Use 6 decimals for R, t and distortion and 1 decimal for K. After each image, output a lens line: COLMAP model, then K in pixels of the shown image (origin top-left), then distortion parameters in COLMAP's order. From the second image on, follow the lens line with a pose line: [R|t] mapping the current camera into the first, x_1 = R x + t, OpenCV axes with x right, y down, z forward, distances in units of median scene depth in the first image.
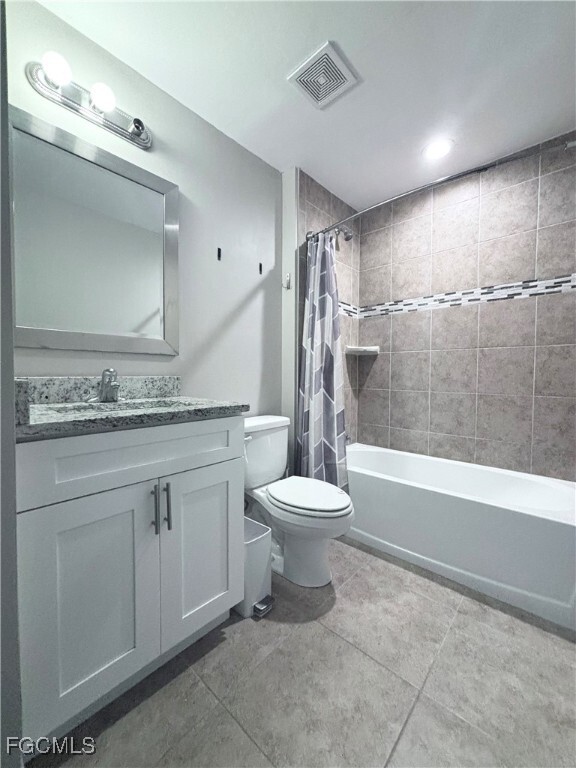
lens RADIAL K [[309.8, 0, 287.6], [0, 309.8, 382.7], [0, 0, 1]] dist [0.001963, -0.000166]
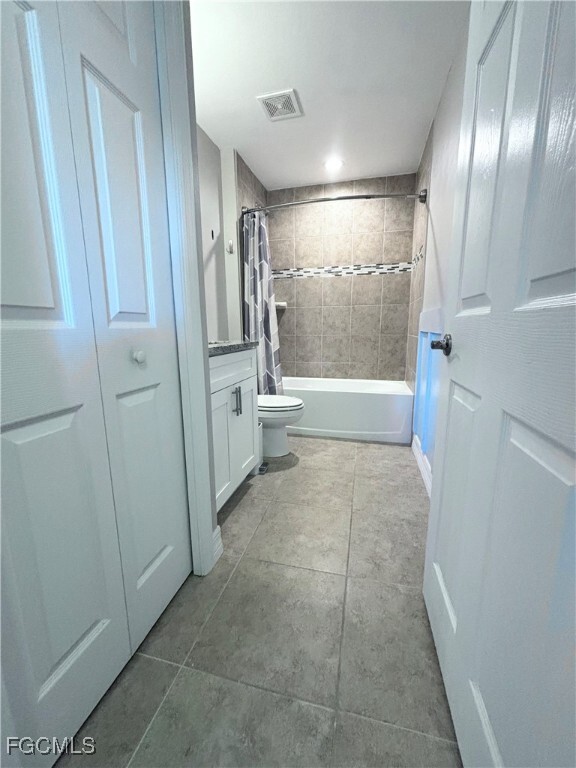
lens RADIAL K [[311.5, 0, 288.0], [0, 311.5, 384.0], [0, 0, 1]] dist [0.002097, -0.000331]
pose [[0.883159, -0.098225, 0.458675, -0.448738], [0.028544, 0.987271, 0.156464, 0.026610], [-0.468205, -0.125090, 0.874721, -0.287028]]
